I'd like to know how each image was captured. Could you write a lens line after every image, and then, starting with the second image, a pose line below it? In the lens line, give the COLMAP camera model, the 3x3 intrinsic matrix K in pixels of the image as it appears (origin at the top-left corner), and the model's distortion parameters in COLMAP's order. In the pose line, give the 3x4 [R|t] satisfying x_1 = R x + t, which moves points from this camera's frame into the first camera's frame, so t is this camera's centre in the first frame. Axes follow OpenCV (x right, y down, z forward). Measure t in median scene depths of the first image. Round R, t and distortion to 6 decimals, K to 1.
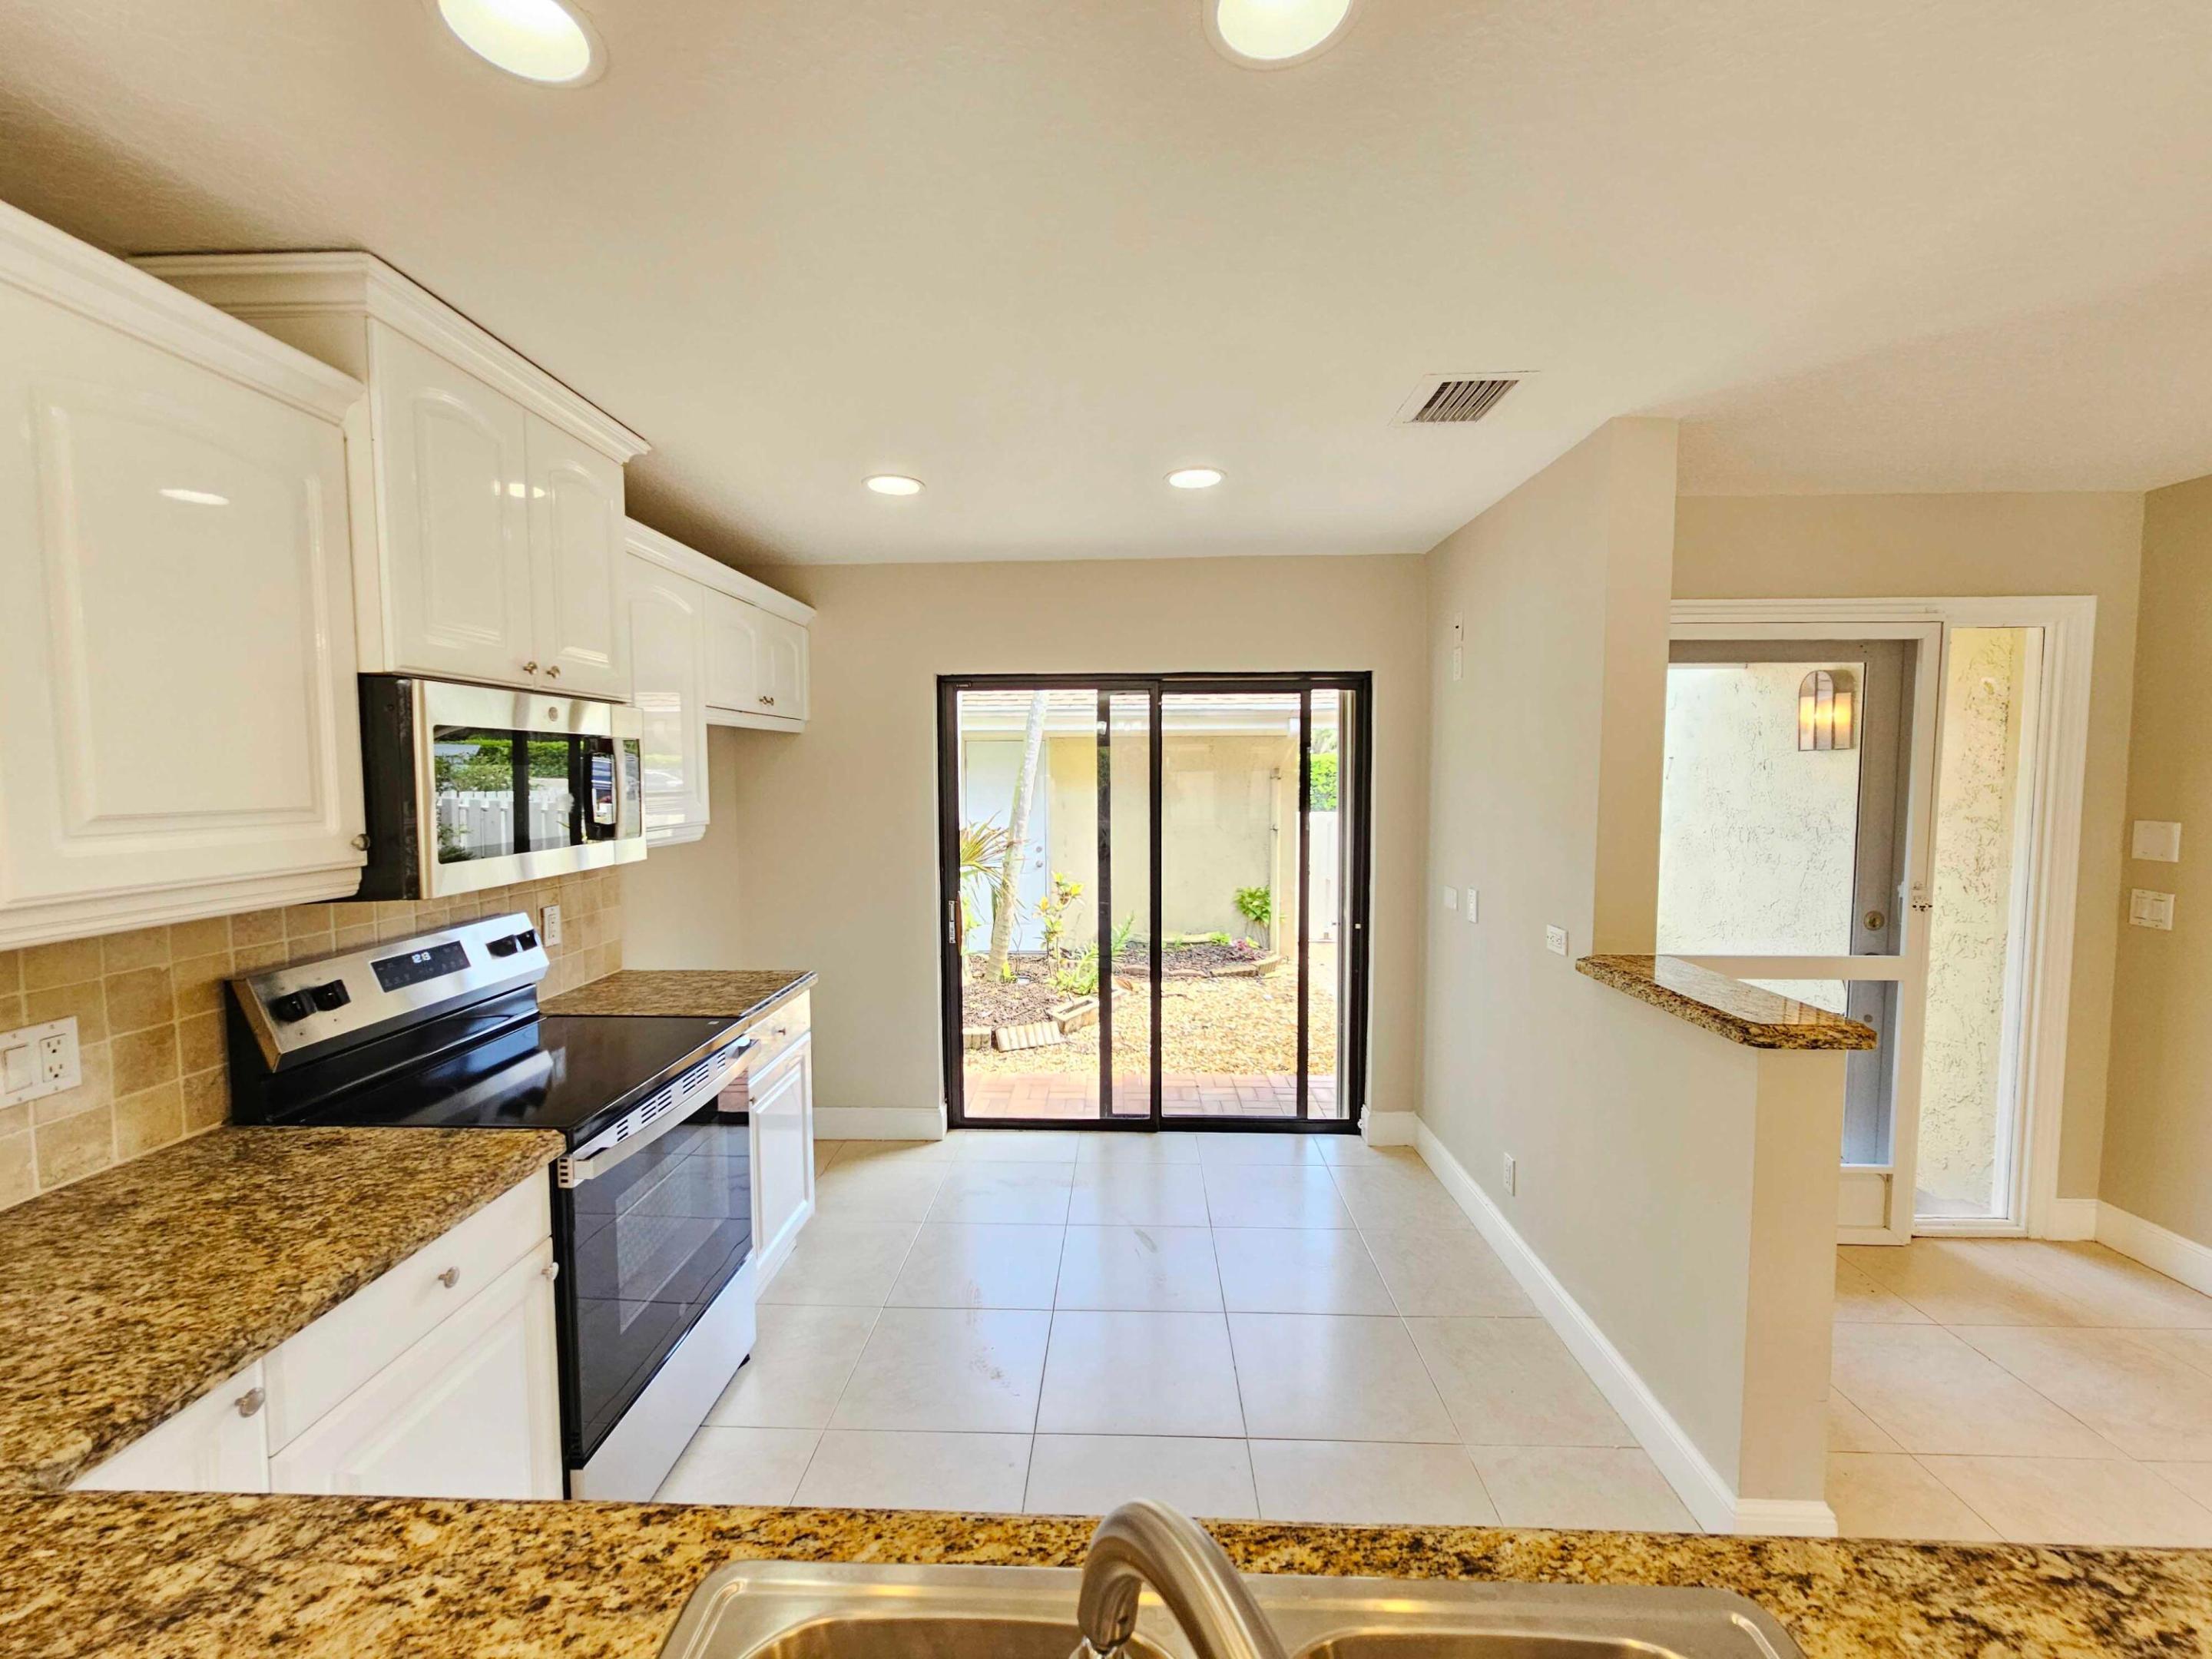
lens RADIAL K [[904.9, 0, 1096.5], [0, 904.9, 823.0], [0, 0, 1]] dist [-0.005071, 0.000922]
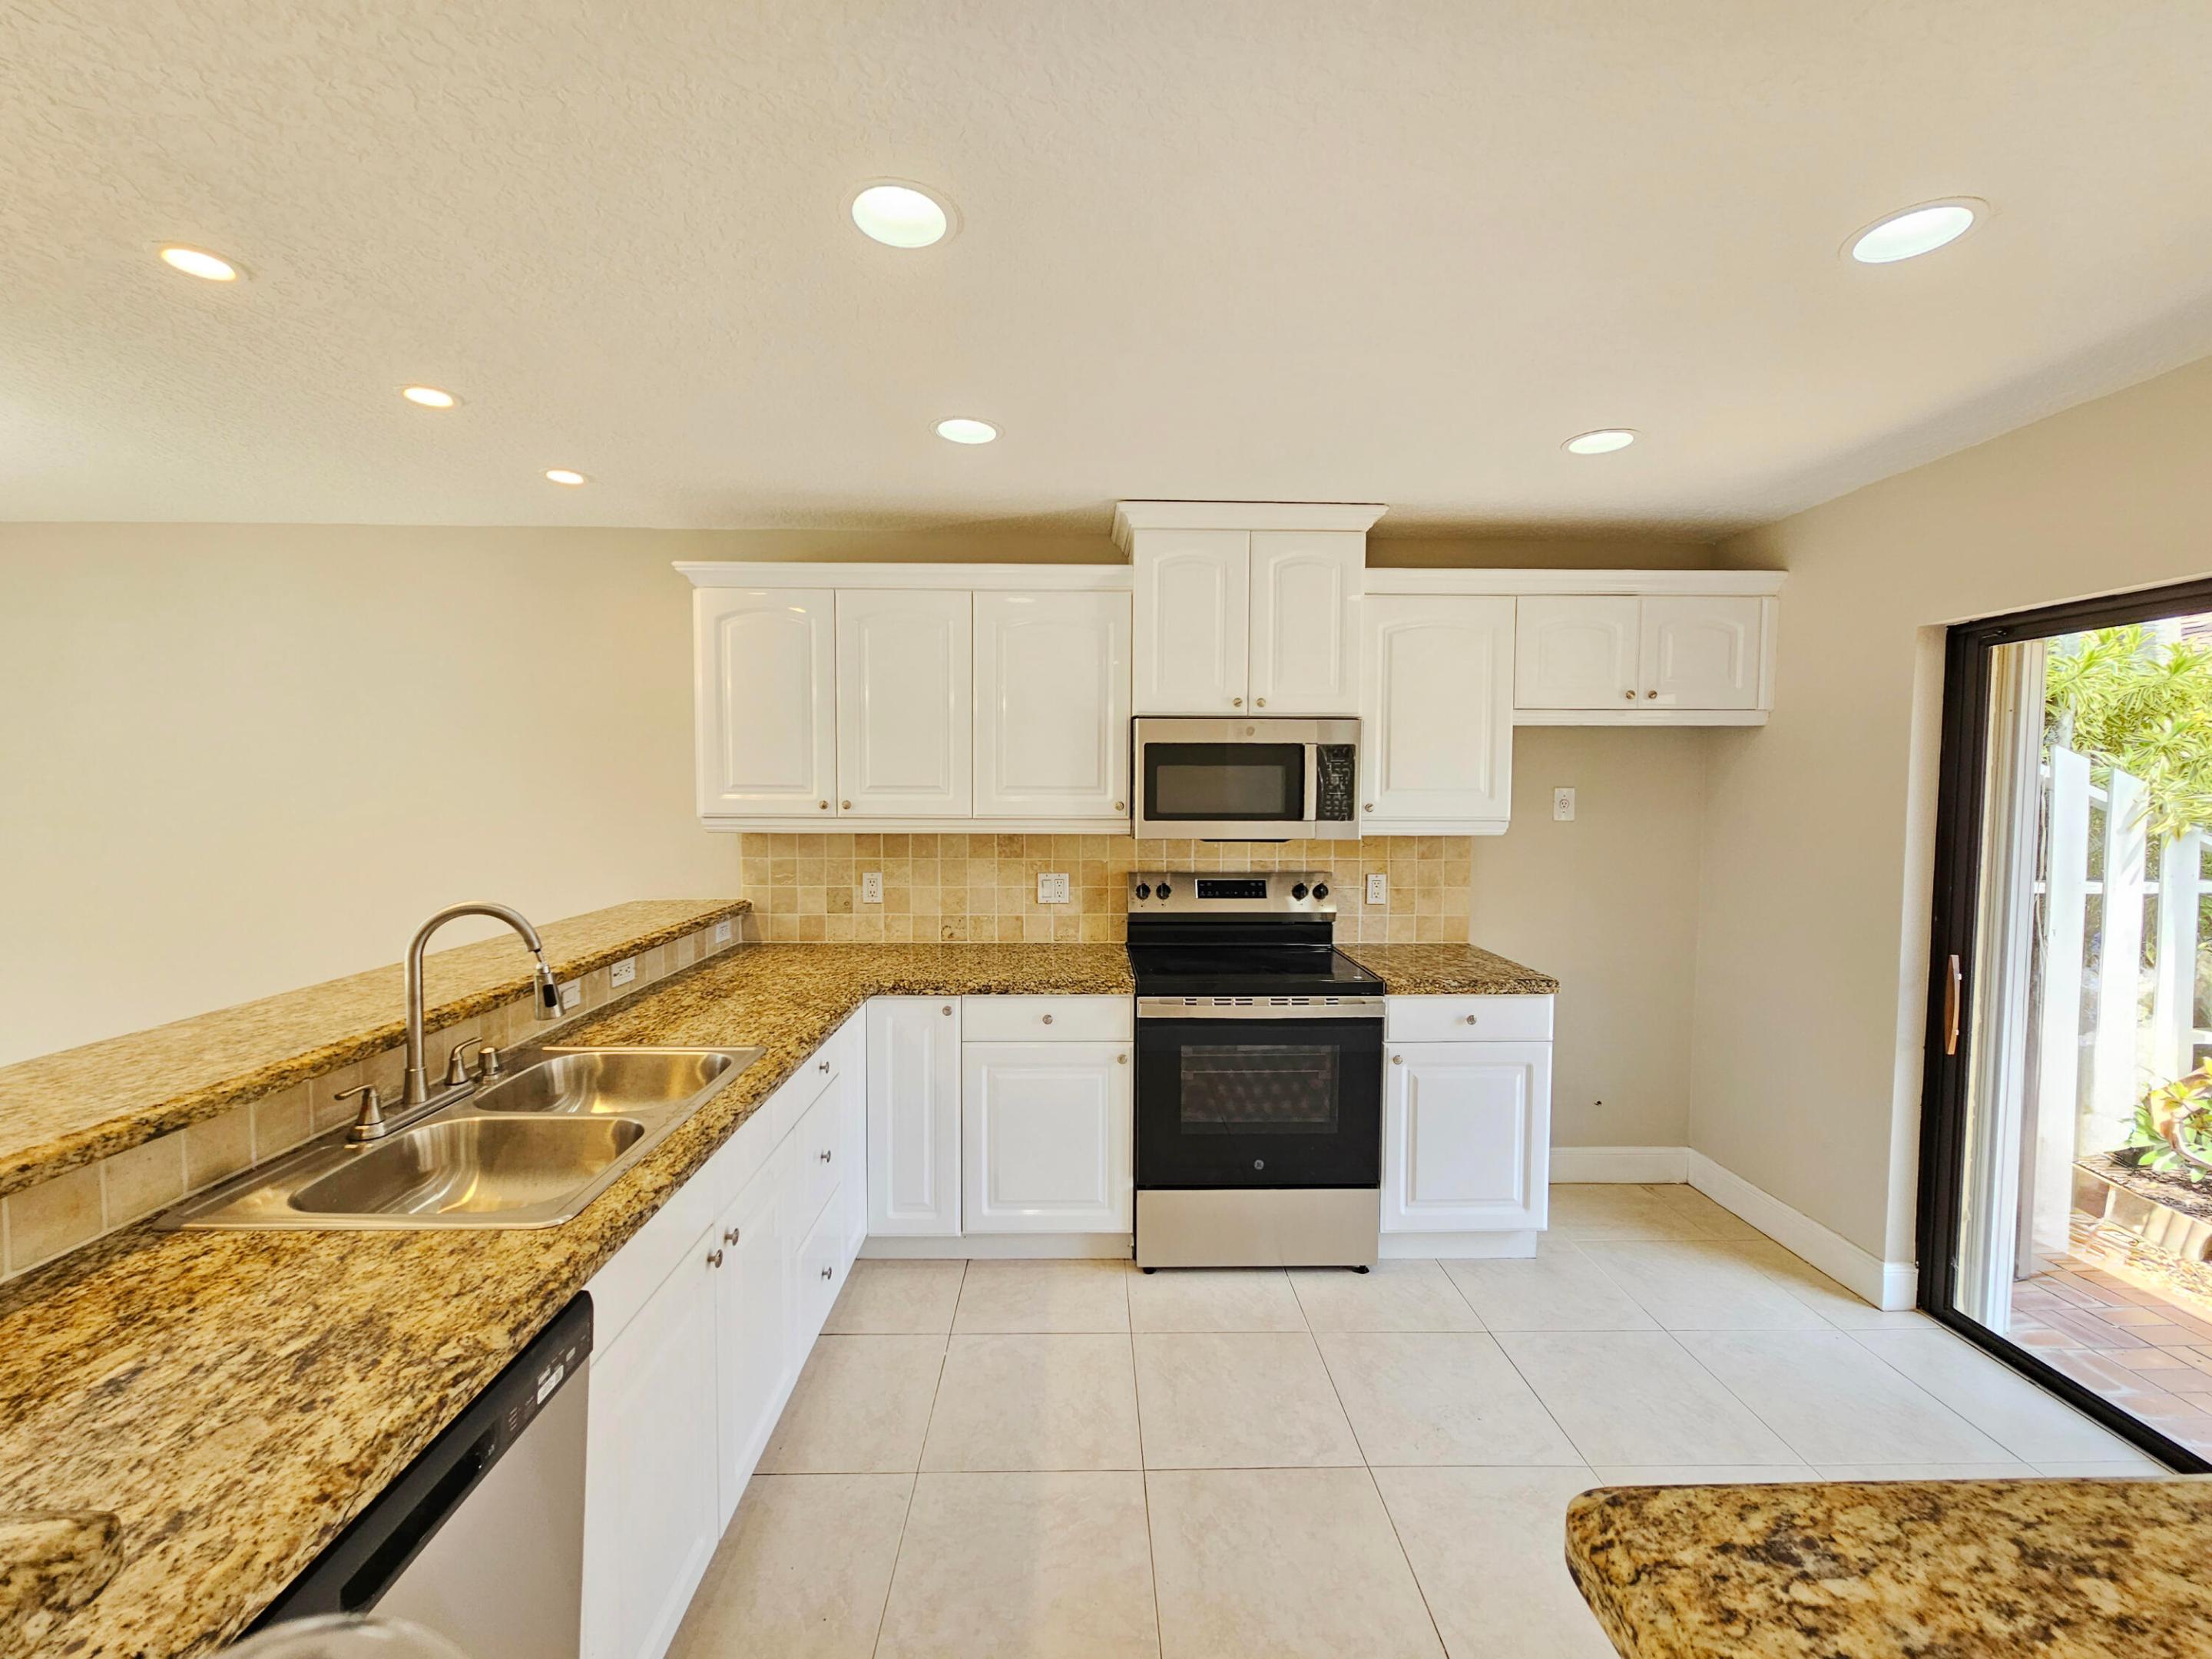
lens RADIAL K [[904.9, 0, 1108.8], [0, 904.9, 827.5], [0, 0, 1]] dist [-0.005071, 0.000922]
pose [[0.064878, 0.051731, -0.996551, 0.774671], [-0.062155, 0.996926, 0.047704, -0.015833], [0.995956, 0.058845, 0.067894, 0.589571]]
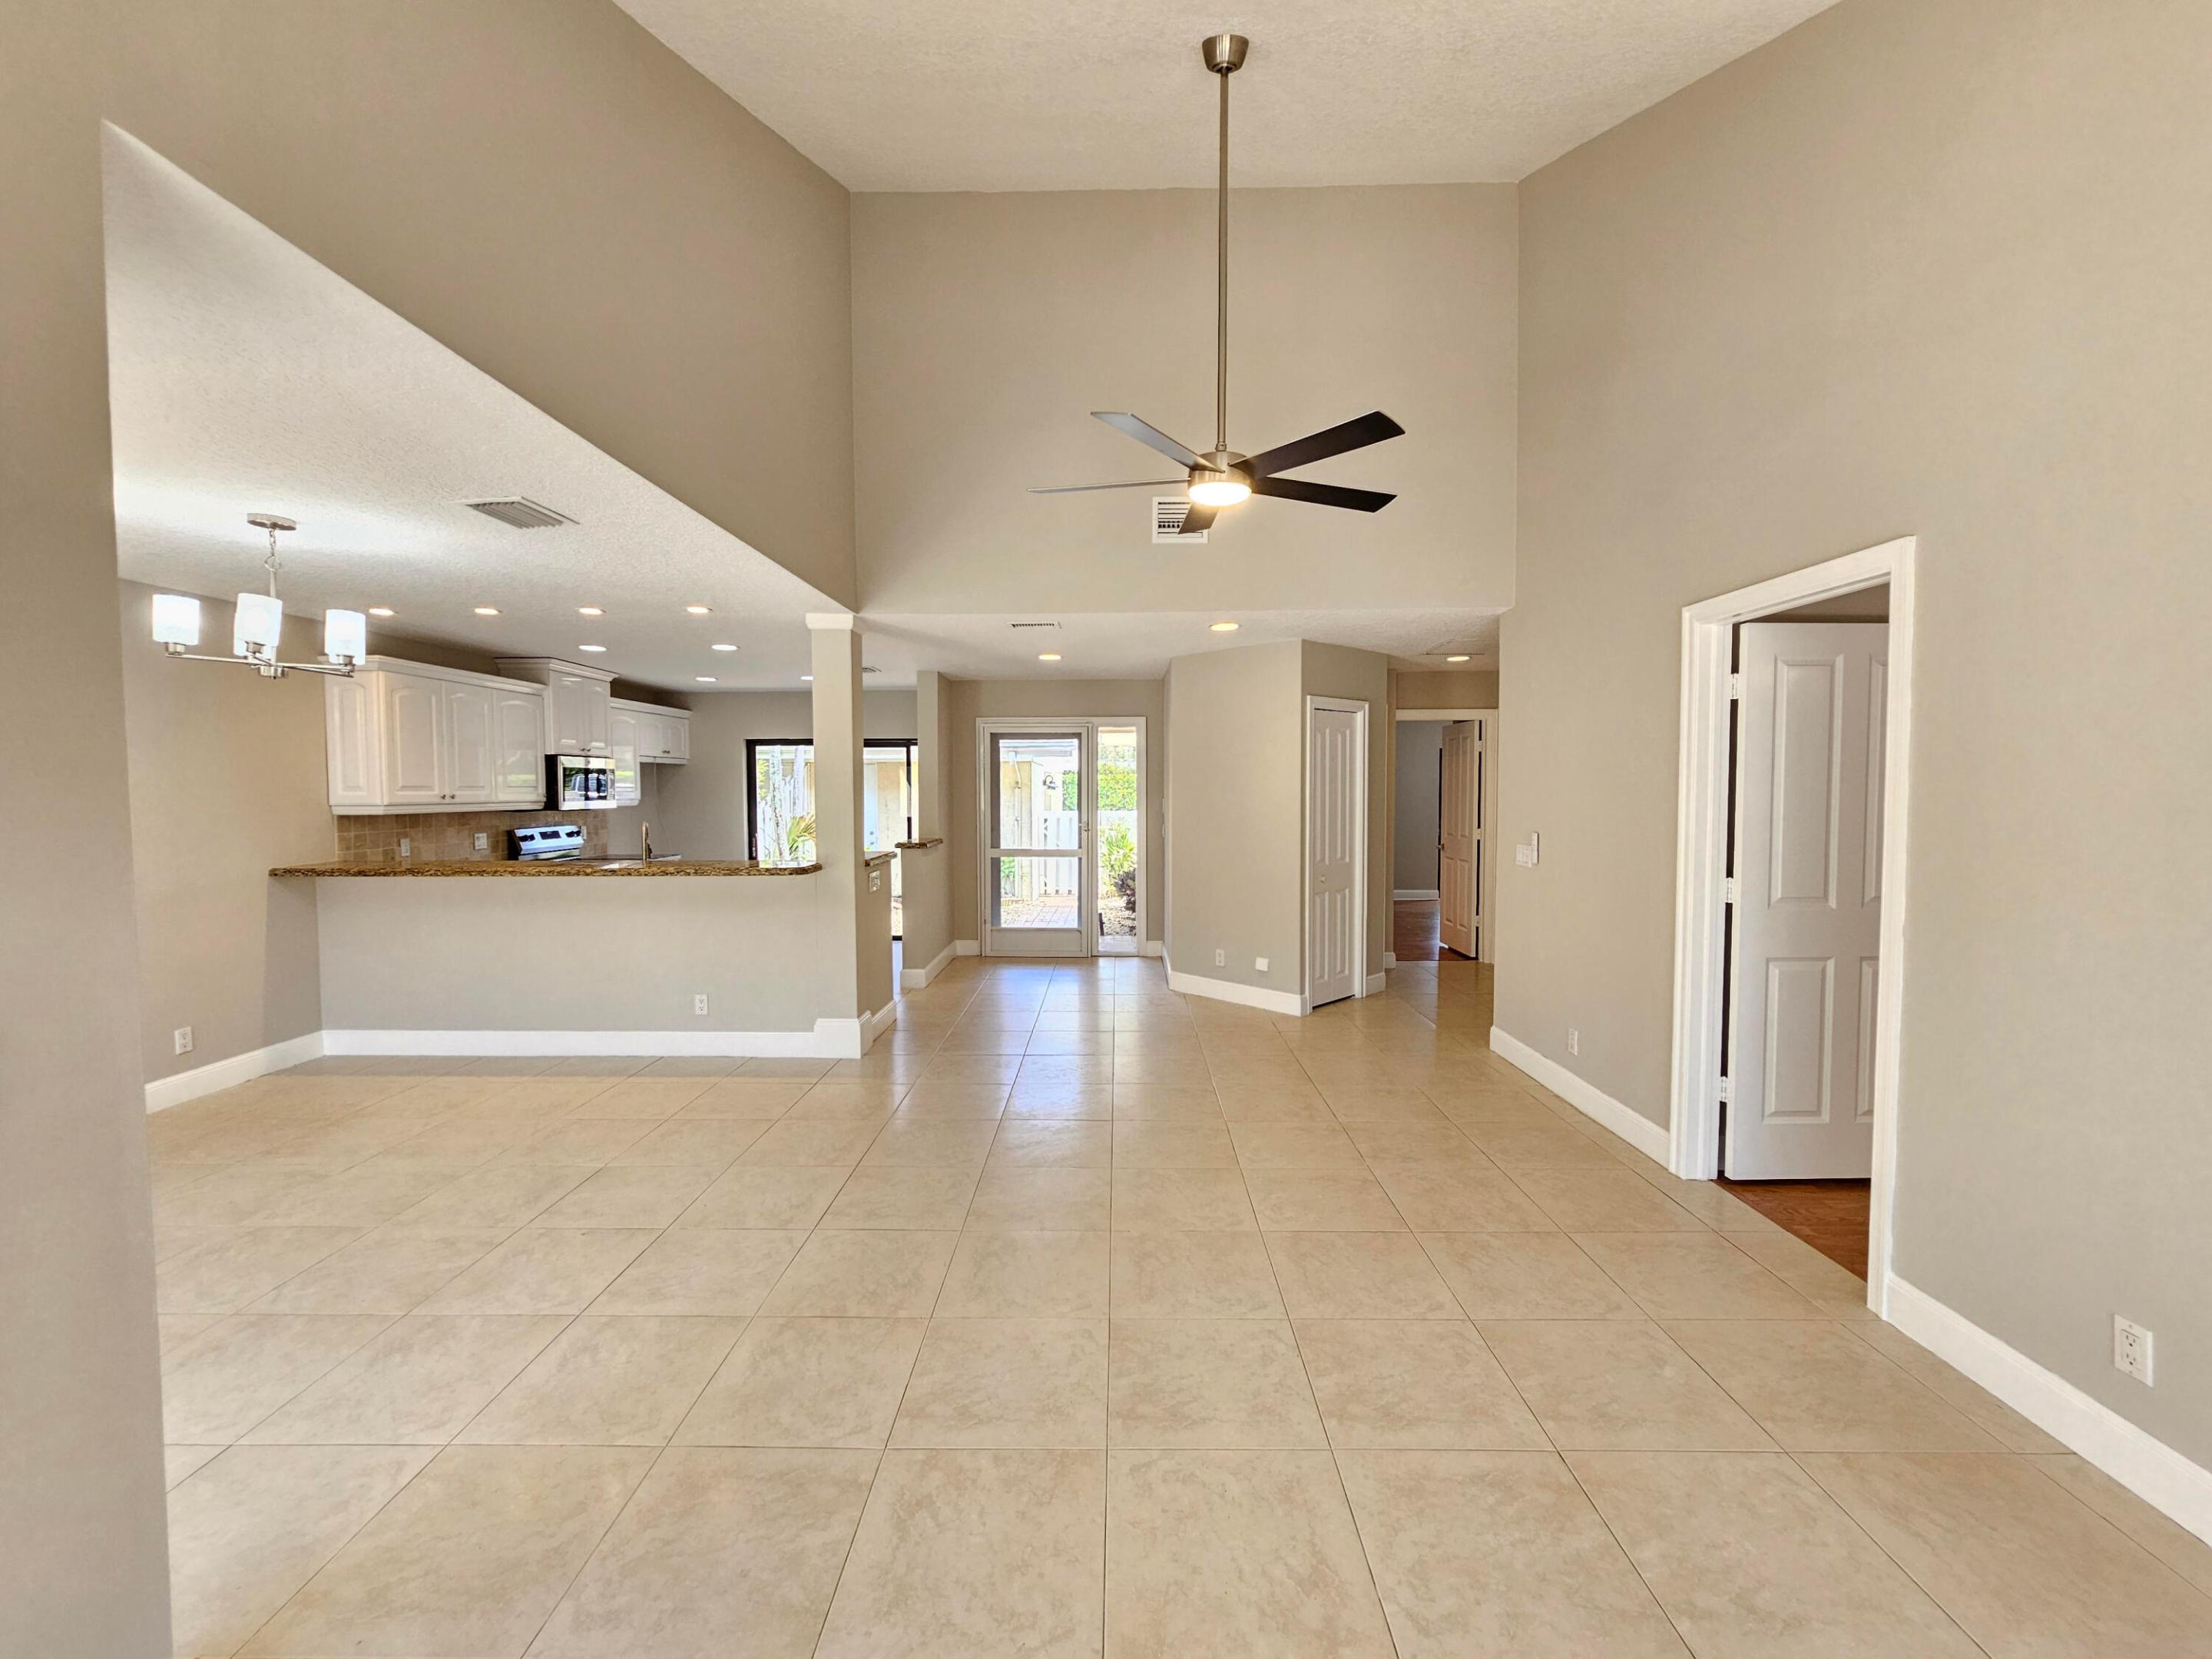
lens RADIAL K [[904.9, 0, 1102.4], [0, 904.9, 825.9], [0, 0, 1]] dist [-0.005071, 0.000922]
pose [[0.999667, -0.001583, 0.025739, 1.139016], [0.001982, 0.999878, -0.015477, 0.161624], [-0.025711, 0.015523, 0.999549, -2.241158]]
